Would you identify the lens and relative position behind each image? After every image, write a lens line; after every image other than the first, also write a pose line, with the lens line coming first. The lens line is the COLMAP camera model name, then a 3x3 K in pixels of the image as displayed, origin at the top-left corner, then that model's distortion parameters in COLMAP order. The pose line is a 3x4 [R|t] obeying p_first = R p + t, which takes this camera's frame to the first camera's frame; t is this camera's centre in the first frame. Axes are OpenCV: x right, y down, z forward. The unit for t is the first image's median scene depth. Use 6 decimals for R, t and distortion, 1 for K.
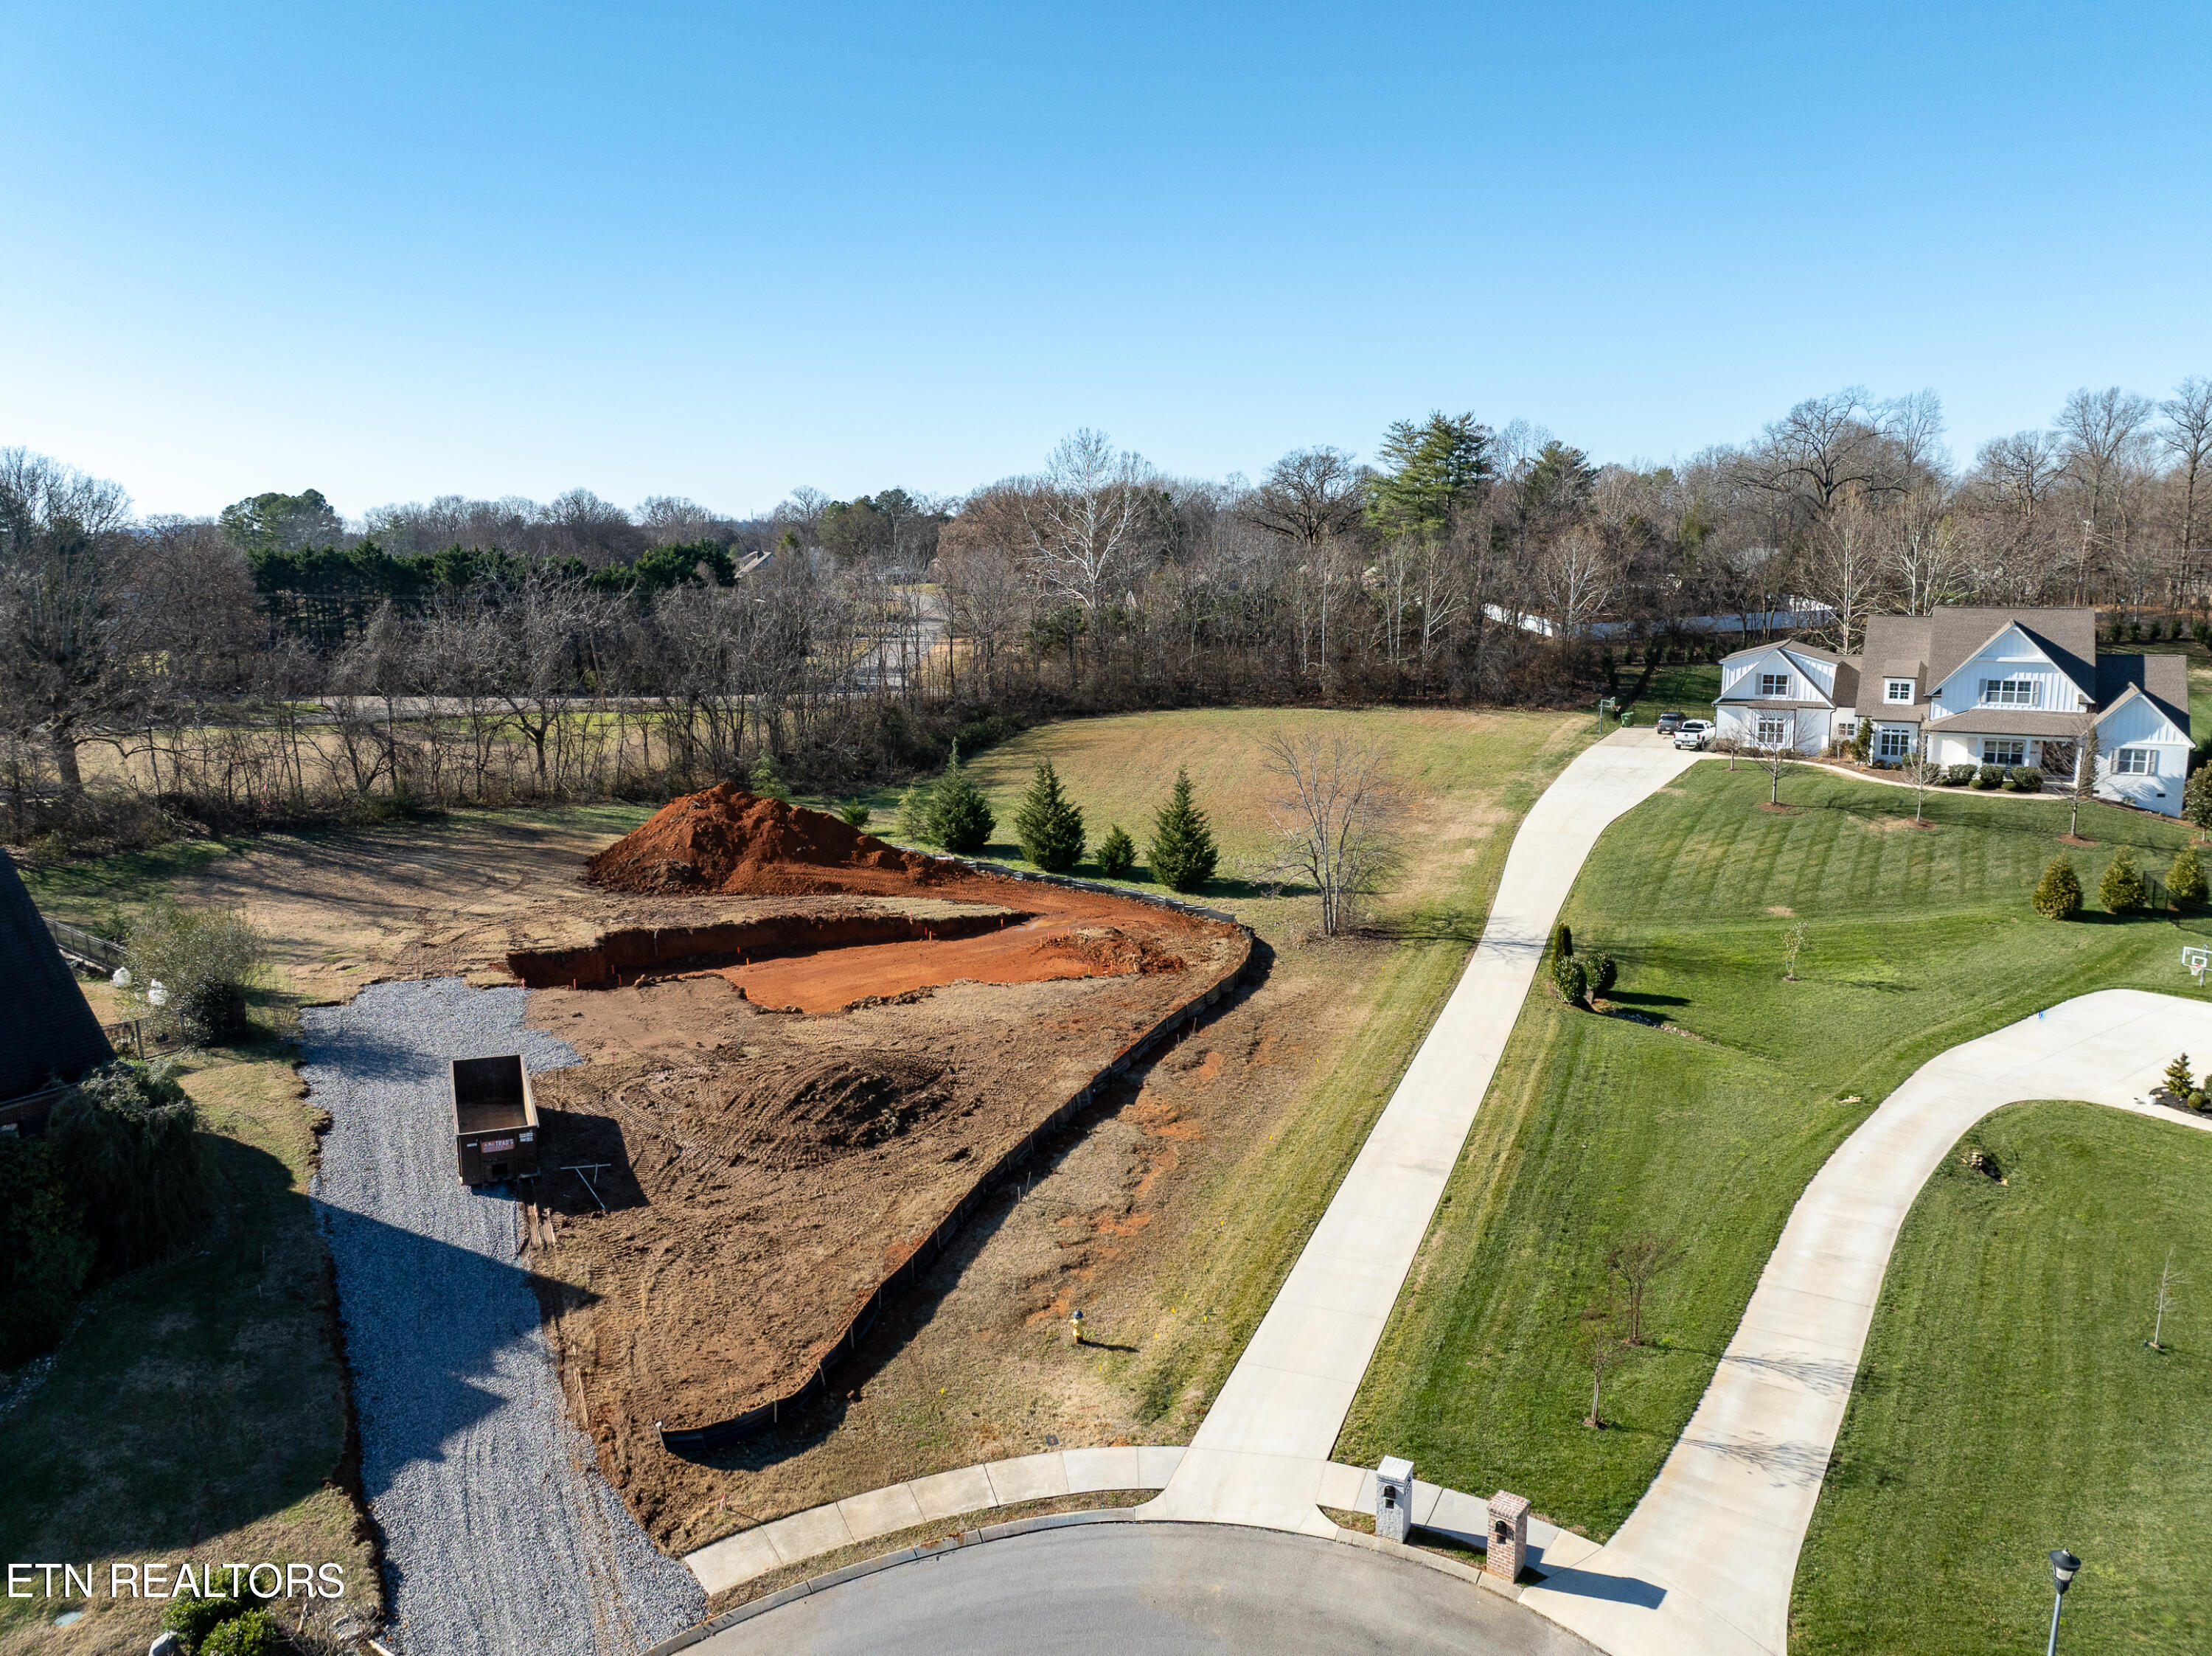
lens RADIAL K [[1684.3, 0, 1095.4], [0, 1684.3, 800.5], [0, 0, 1]] dist [-0.044953, -0.005010]
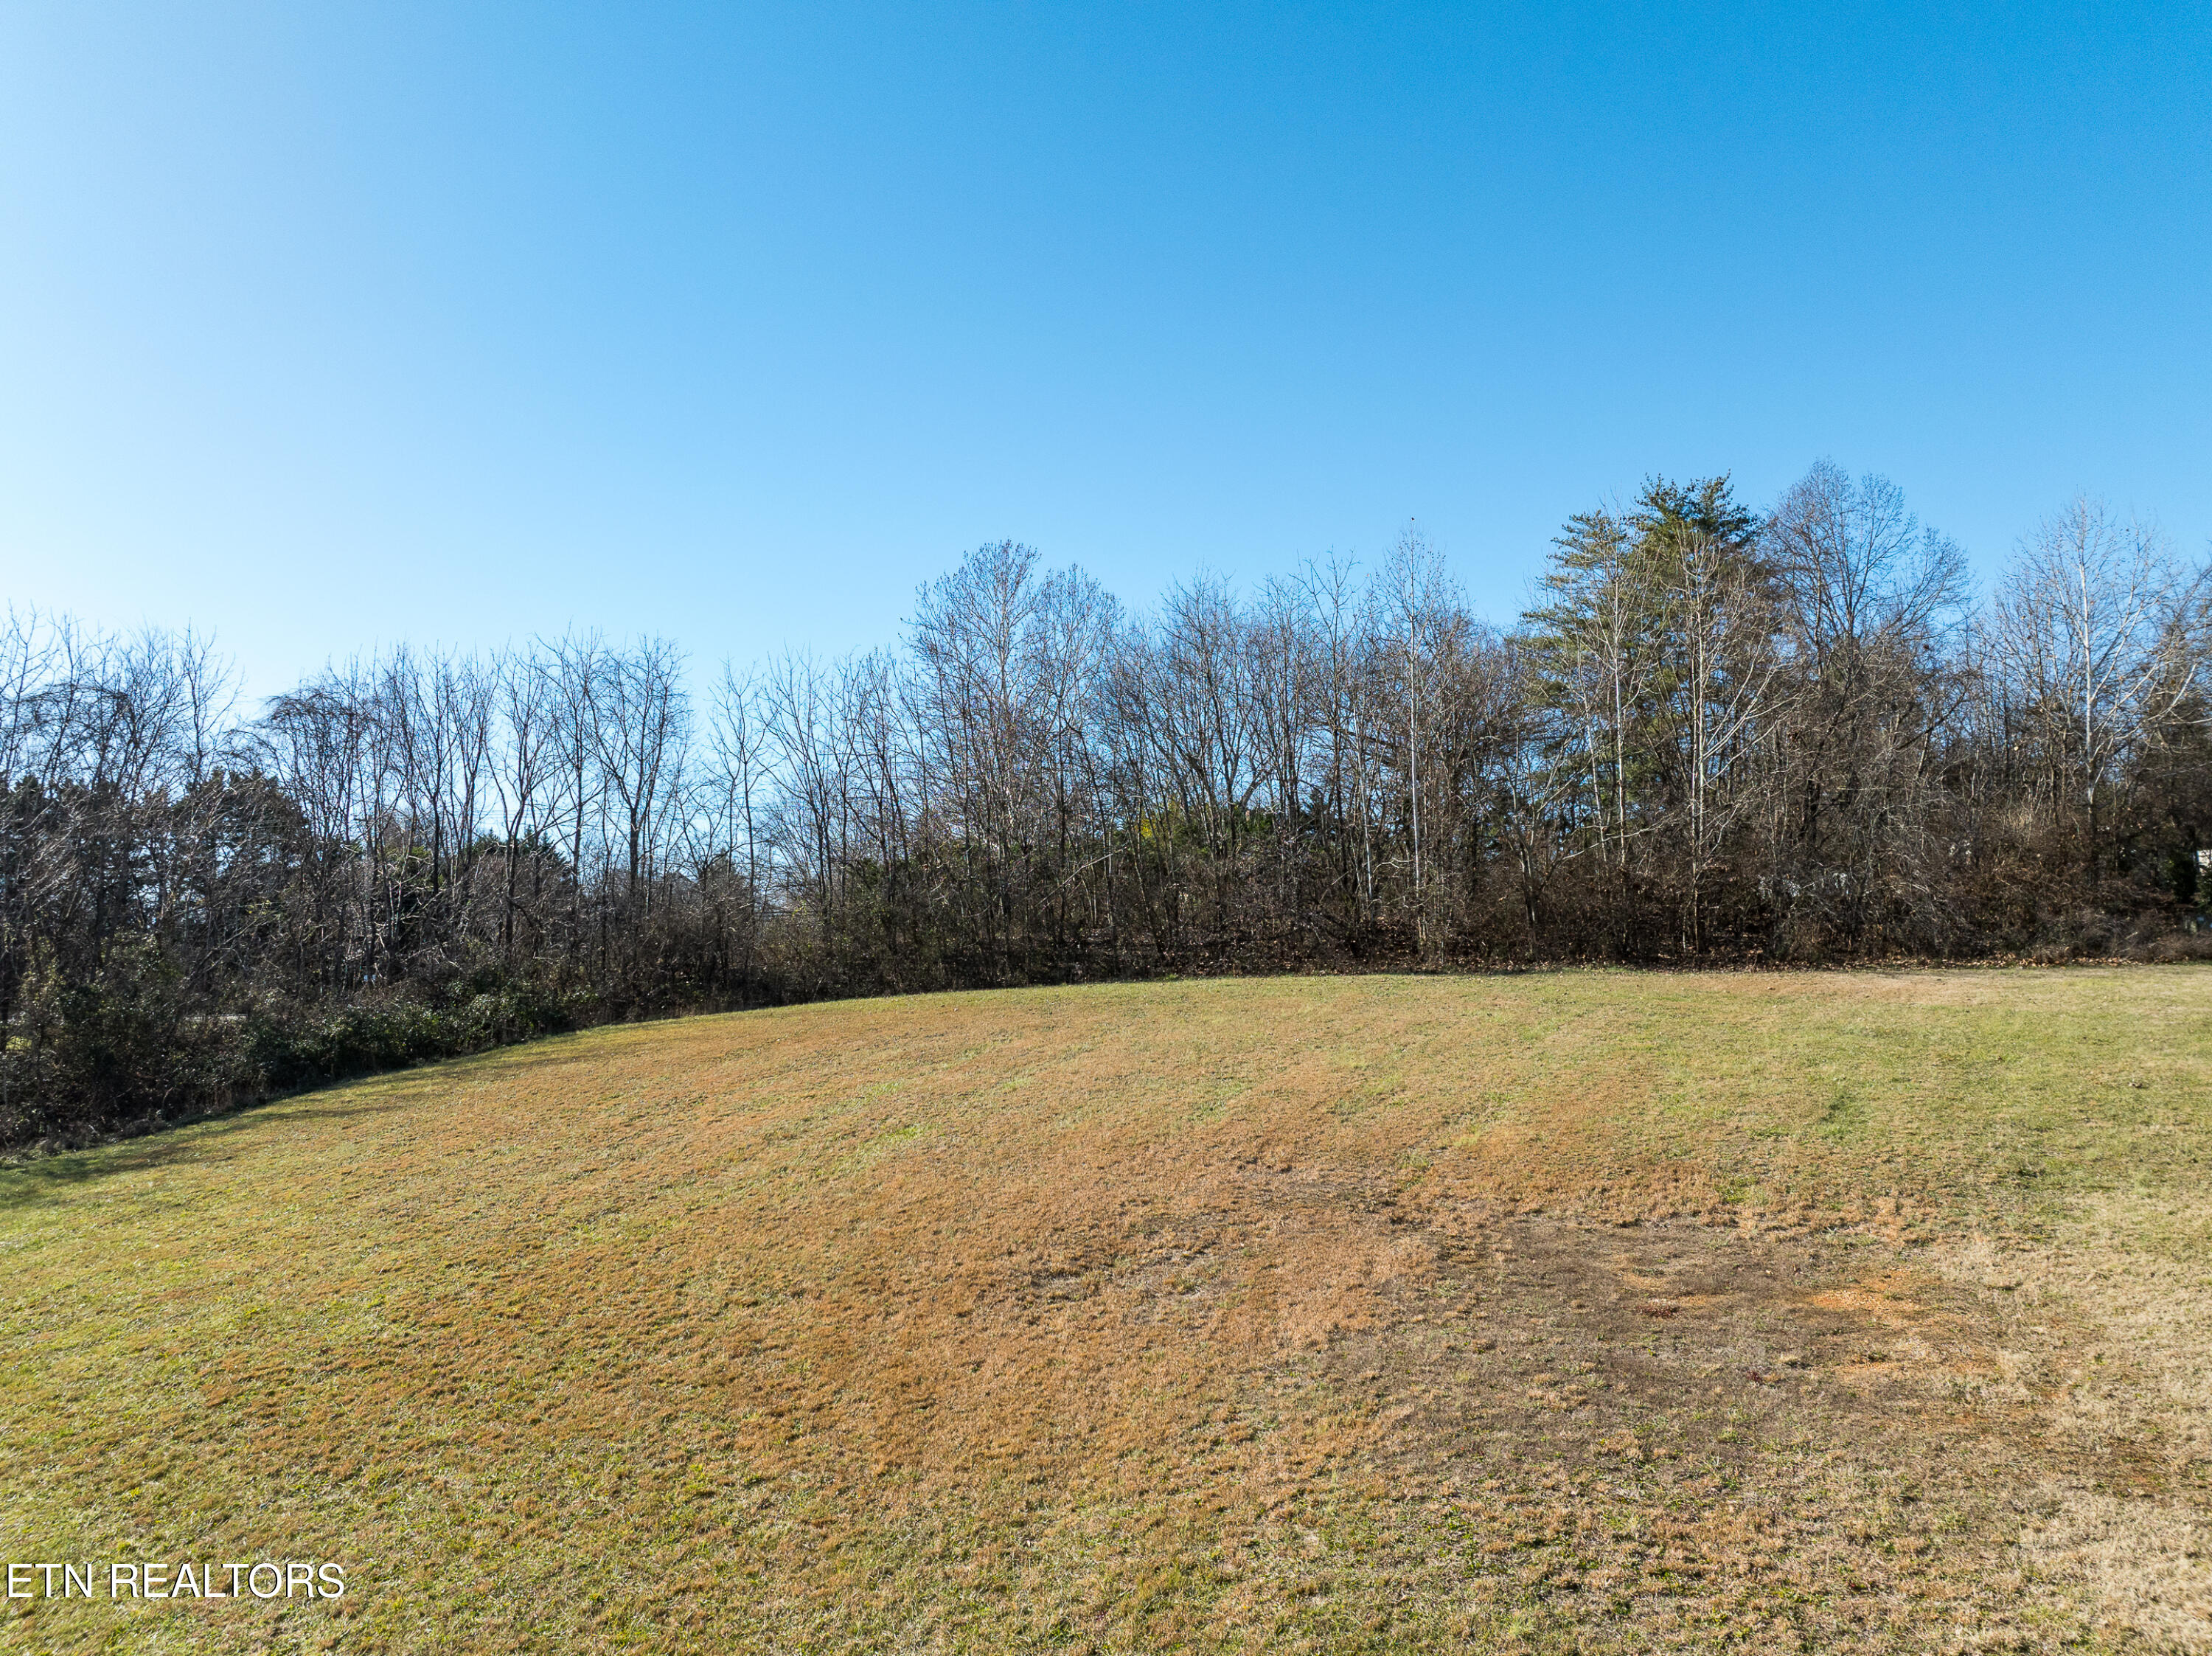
lens RADIAL K [[1684.3, 0, 1095.4], [0, 1684.3, 800.5], [0, 0, 1]] dist [-0.044953, -0.005010]
pose [[0.994547, -0.012885, -0.103493, 0.202537], [-0.014287, 0.966150, -0.257584, 0.001526], [0.103308, 0.257658, 0.960698, 1.242805]]
